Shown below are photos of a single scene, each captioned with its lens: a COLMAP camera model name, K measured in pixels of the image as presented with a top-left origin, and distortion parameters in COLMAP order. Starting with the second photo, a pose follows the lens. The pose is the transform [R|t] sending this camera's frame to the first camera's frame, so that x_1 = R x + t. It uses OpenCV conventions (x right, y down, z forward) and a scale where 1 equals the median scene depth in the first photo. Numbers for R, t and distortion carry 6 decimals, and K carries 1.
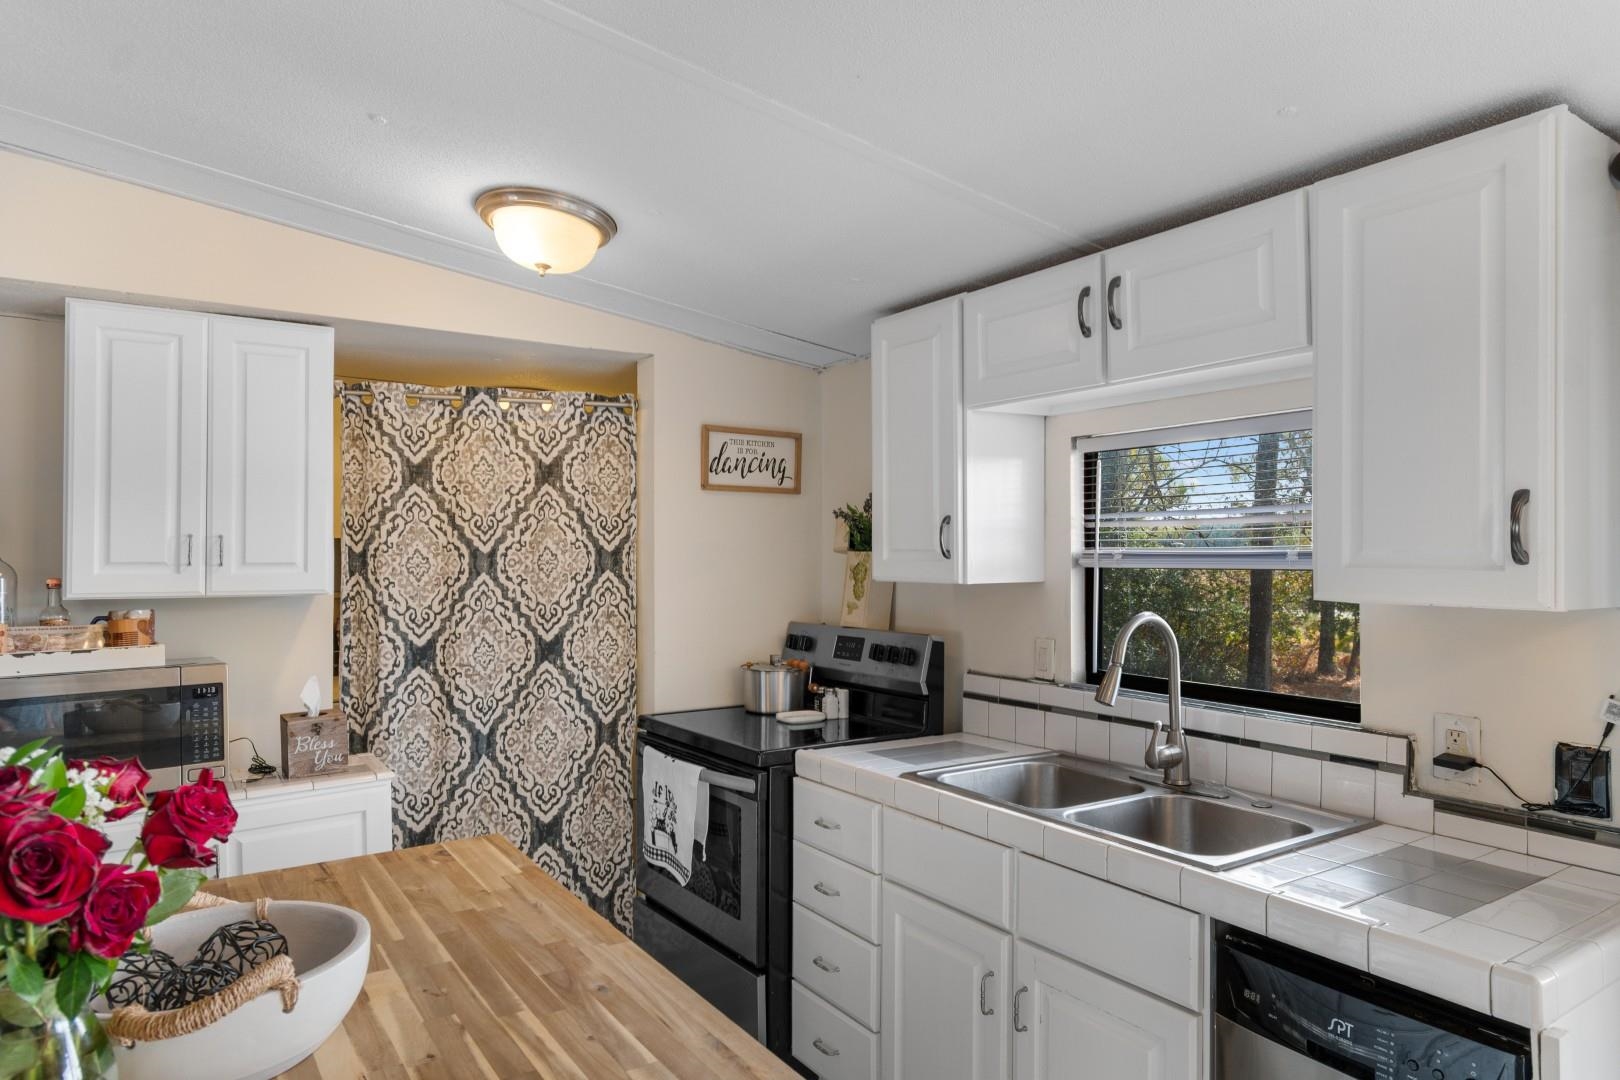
lens RADIAL K [[974.0, 0, 810.7], [0, 974.0, 541.9], [0, 0, 1]] dist [0.001675, -0.001070]
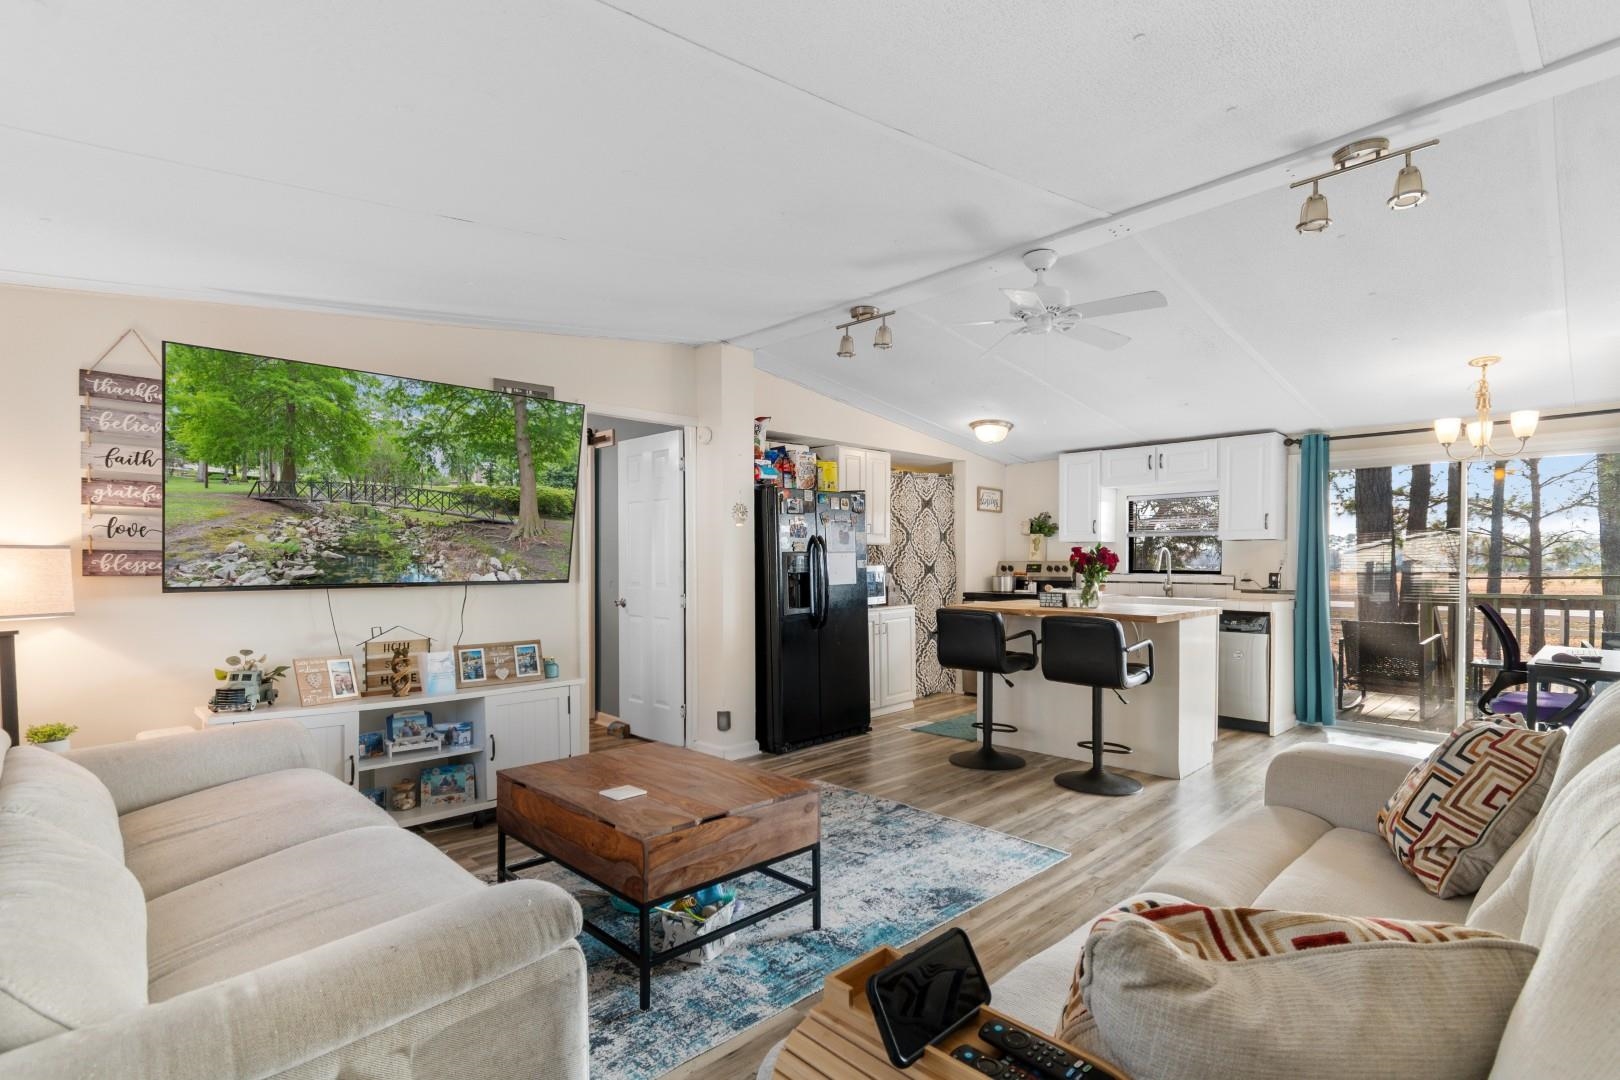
lens RADIAL K [[766.9, 0, 822.8], [0, 766.9, 575.2], [0, 0, 1]] dist [0.001659, 0.000132]
pose [[0.983251, -0.001352, 0.182249, -0.964947], [-0.003894, 0.999588, 0.028425, 0.069280], [-0.182213, -0.028659, 0.982841, -1.061841]]
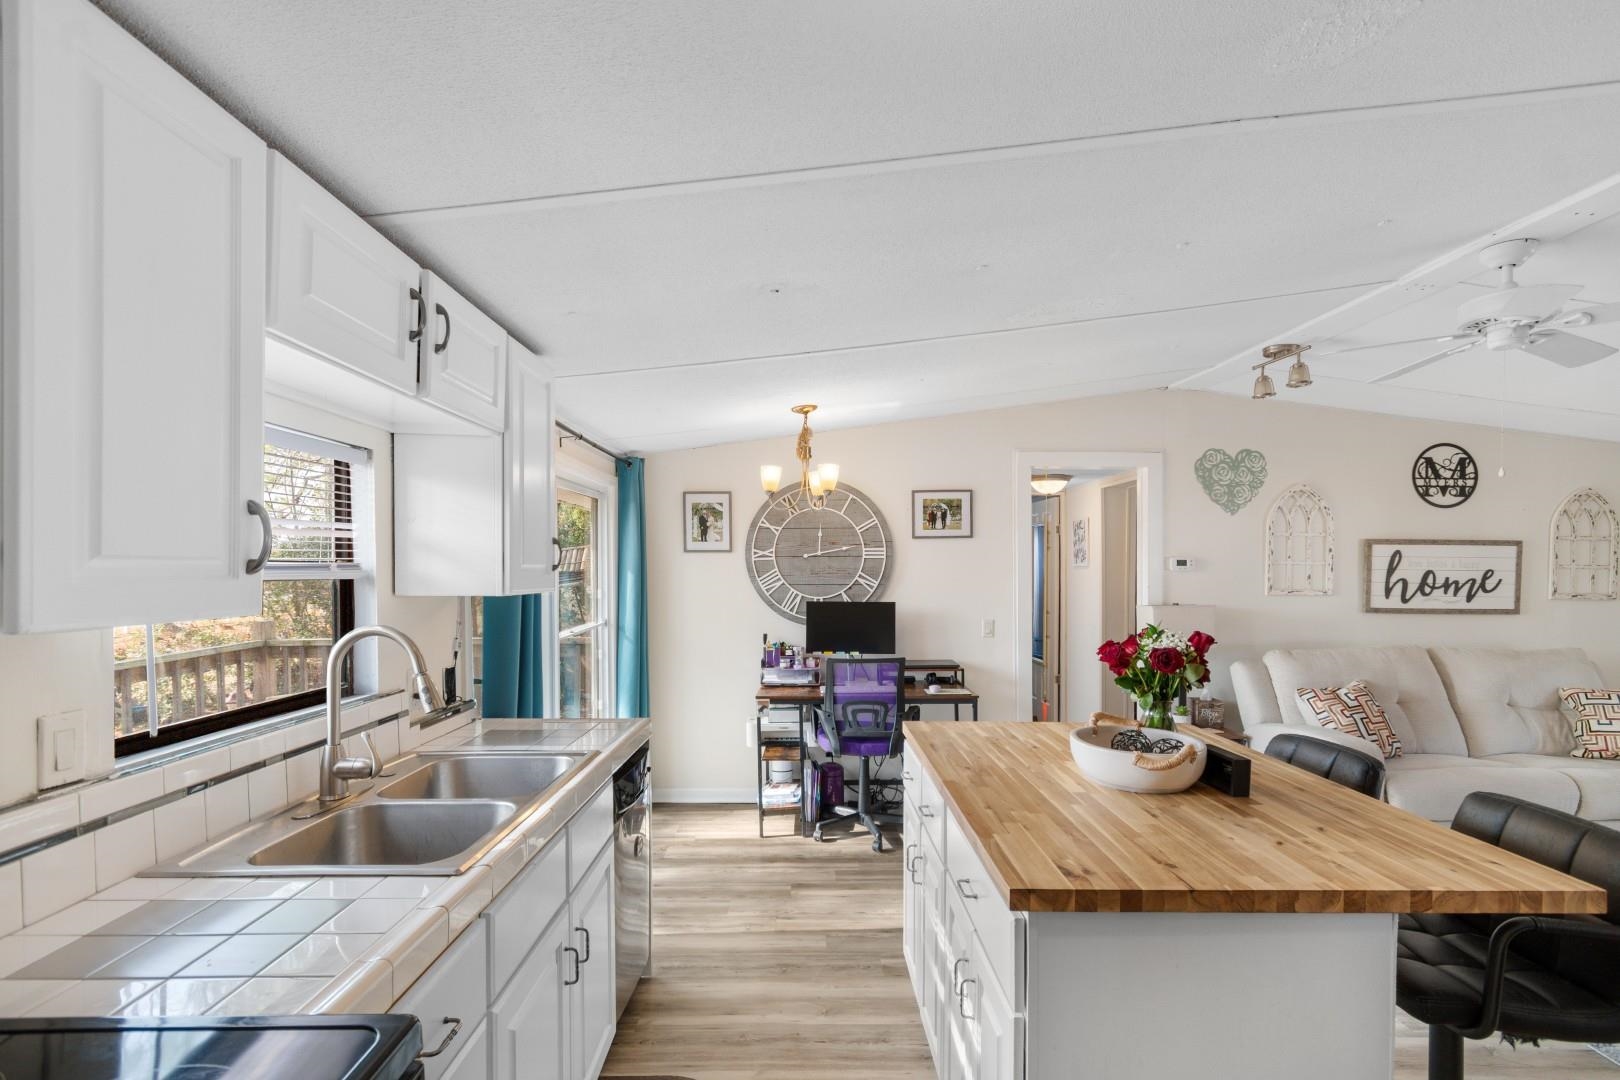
lens RADIAL K [[723.5, 0, 810.7], [0, 723.5, 577.0], [0, 0, 1]] dist [0.004377, -0.003458]
pose [[-0.828797, -0.011509, 0.559432, -0.307739], [-0.012051, 0.999924, 0.002717, 0.011274], [-0.559420, -0.004490, -0.828872, 0.946012]]
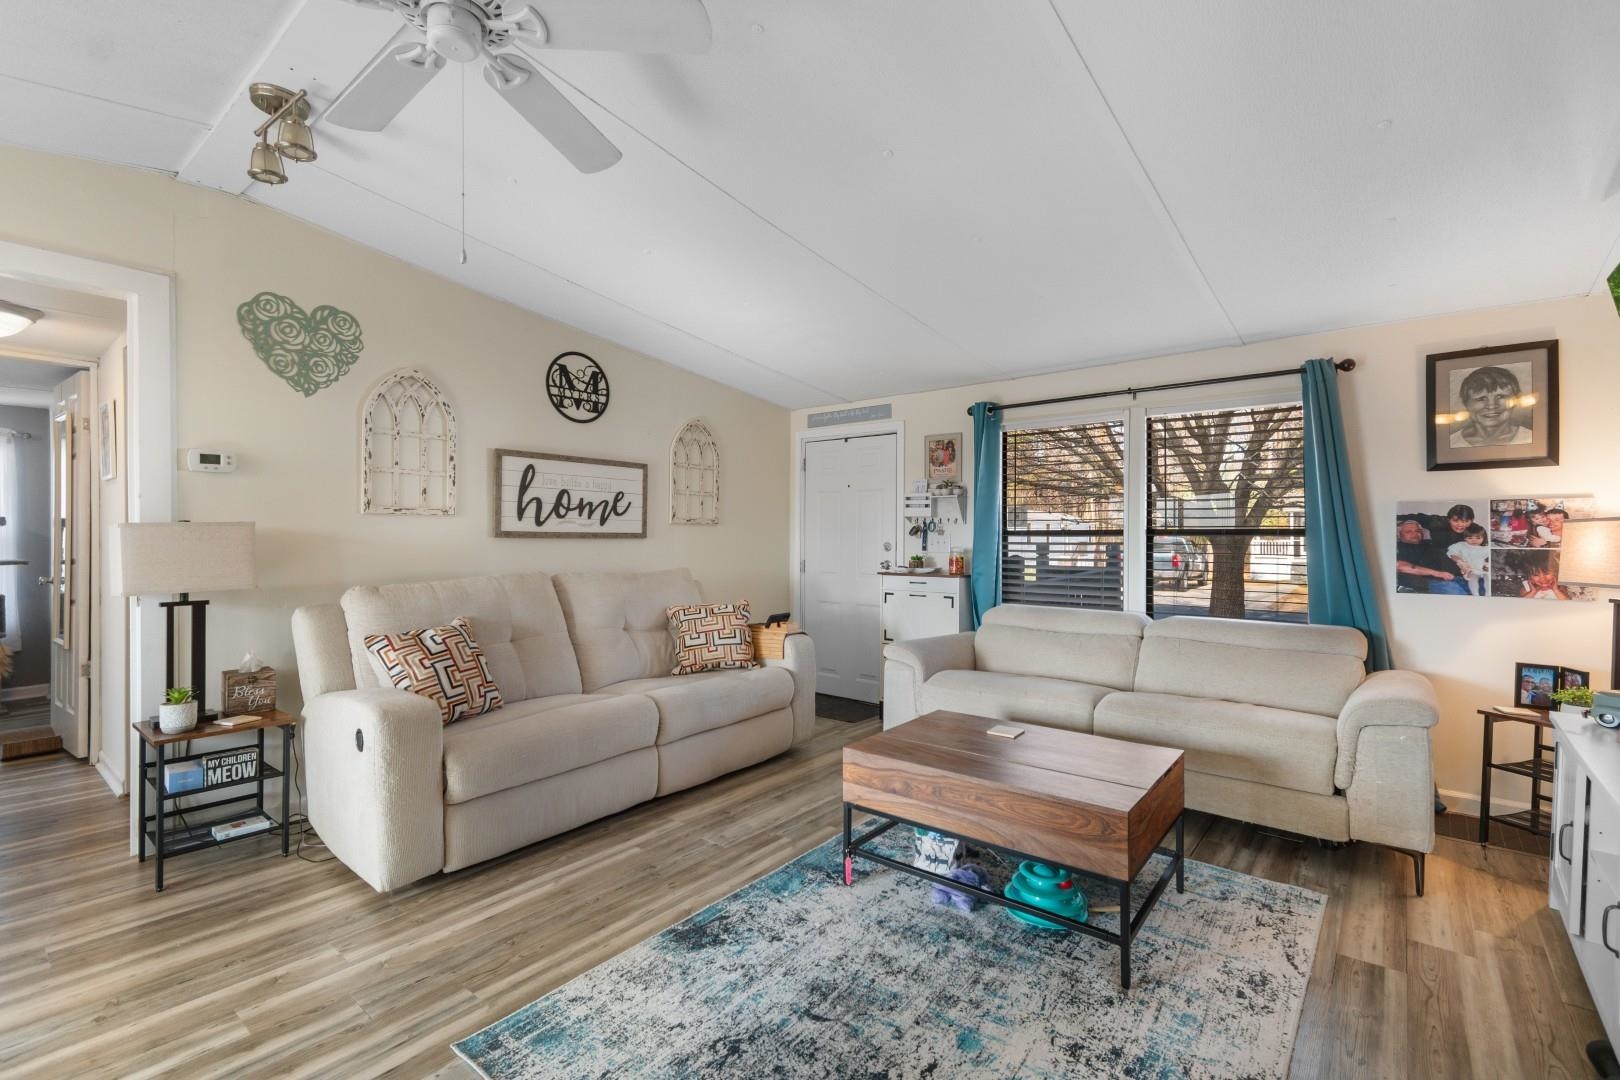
lens RADIAL K [[722.2, 0, 812.5], [0, 722.2, 532.2], [0, 0, 1]] dist [0.003292, 0.000357]
pose [[-0.957794, -0.000918, -0.287454, -0.572037], [0.005552, 0.999749, -0.021694, 0.092538], [0.287402, -0.022374, -0.957549, 0.432076]]
